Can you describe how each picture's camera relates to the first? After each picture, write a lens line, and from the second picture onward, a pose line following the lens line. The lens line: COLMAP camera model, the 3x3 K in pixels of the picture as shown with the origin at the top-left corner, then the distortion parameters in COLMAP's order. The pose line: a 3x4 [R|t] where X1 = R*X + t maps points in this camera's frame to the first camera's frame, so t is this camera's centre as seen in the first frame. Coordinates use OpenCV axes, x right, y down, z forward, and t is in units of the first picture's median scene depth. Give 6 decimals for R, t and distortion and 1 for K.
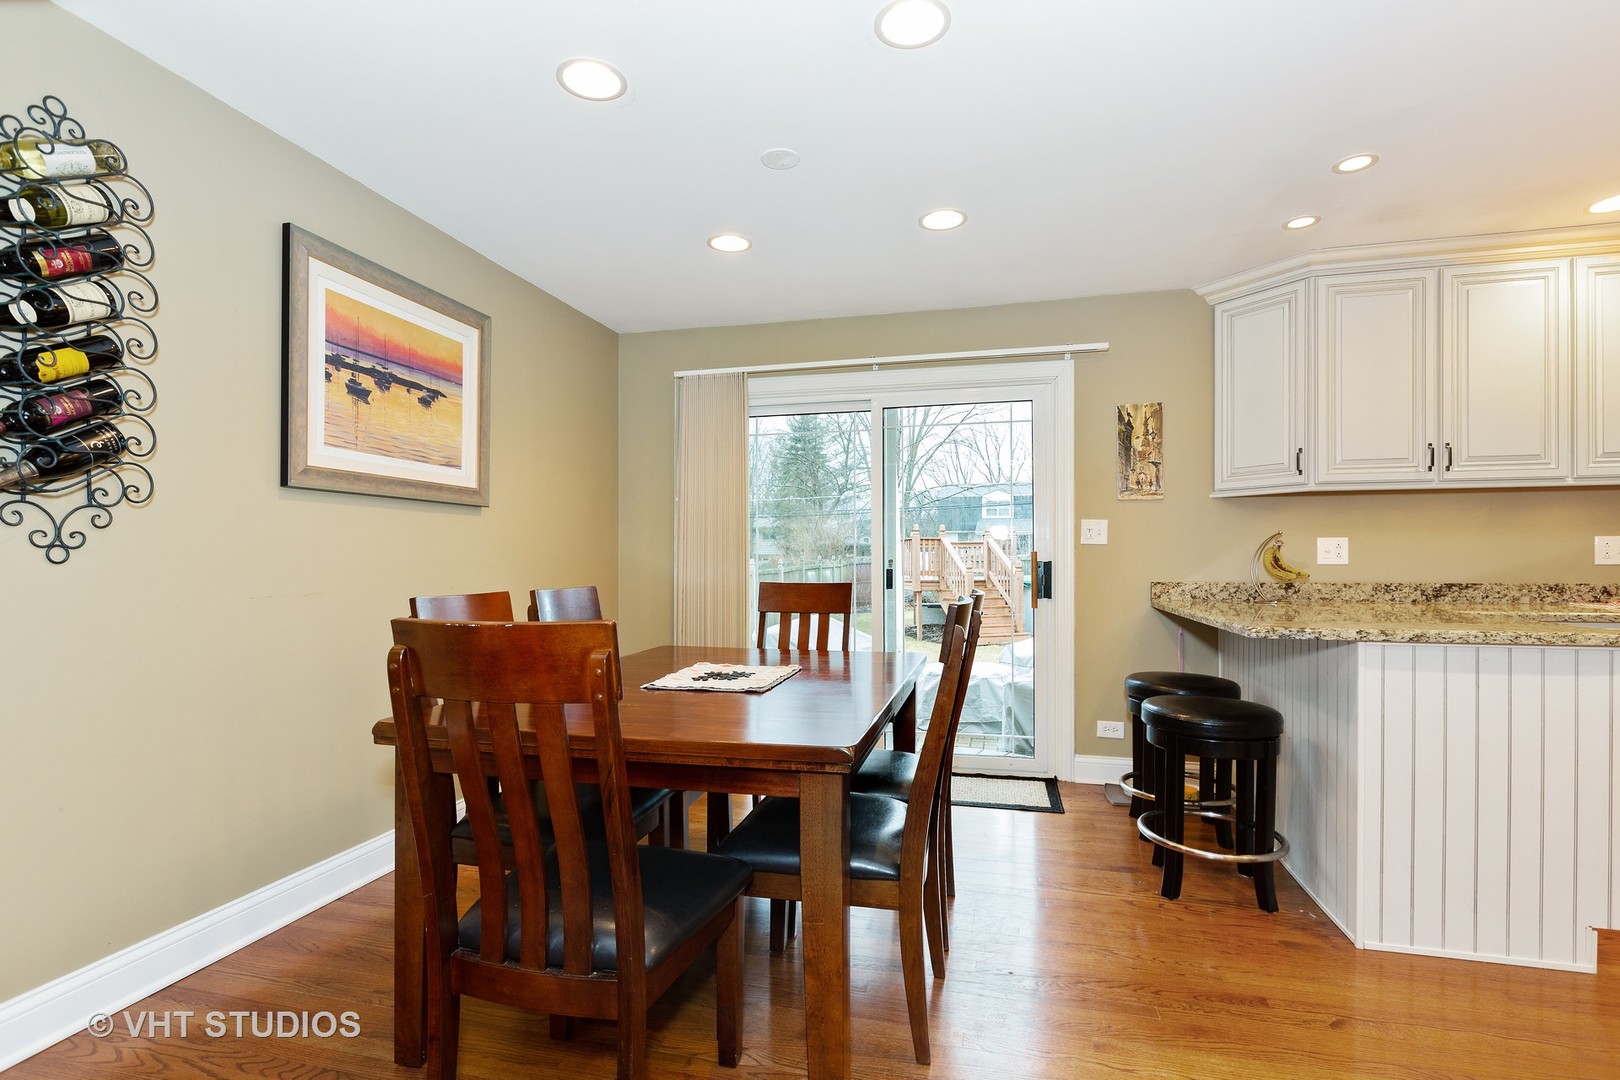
lens RADIAL K [[786.1, 0, 815.2], [0, 786.1, 563.1], [0, 0, 1]] dist [0.000560, -0.001306]
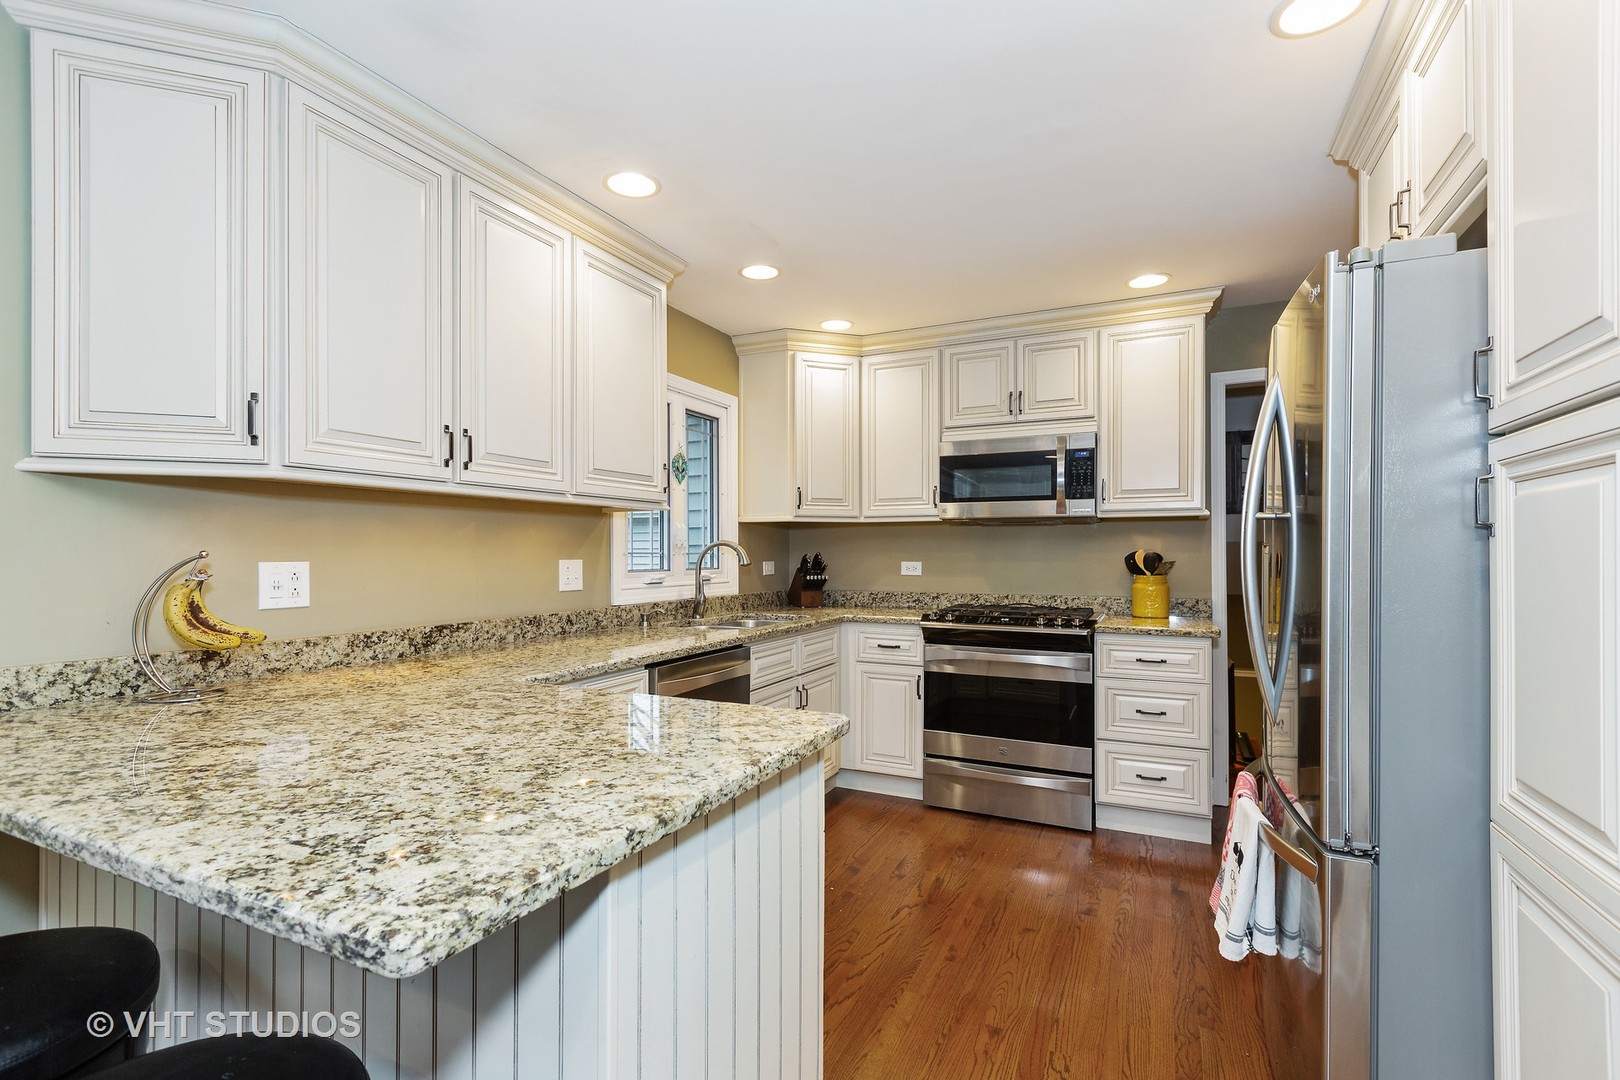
lens RADIAL K [[746.7, 0, 811.2], [0, 746.7, 553.3], [0, 0, 1]] dist [0.001811, -0.001469]
pose [[0.210050, 0.002410, 0.977688, 0.207752], [0.000415, 0.999997, -0.002555, -0.038280], [-0.977690, 0.000943, 0.210049, 0.521184]]
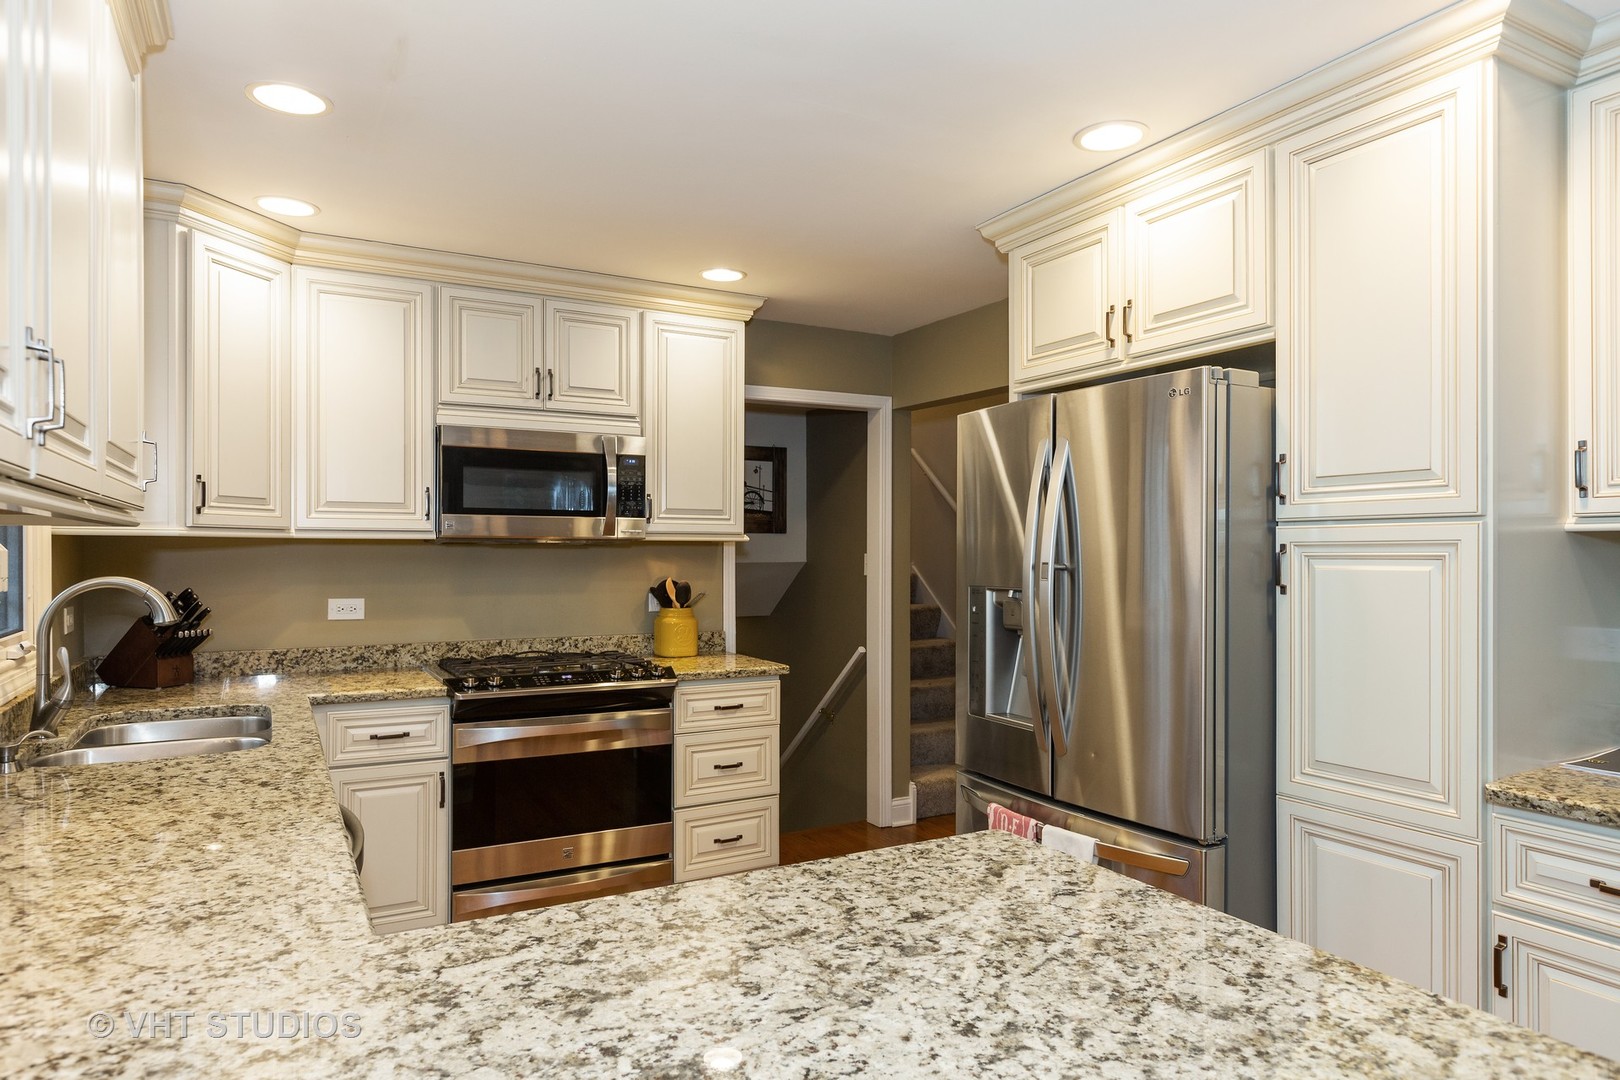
lens RADIAL K [[976.7, 0, 813.6], [0, 976.7, 554.5], [0, 0, 1]] dist [0.001118, -0.000106]
pose [[-0.681835, -0.000500, 0.731506, 0.358528], [0.000121, 1.000000, 0.000797, -0.075635], [-0.731506, 0.000632, -0.681834, 0.971168]]
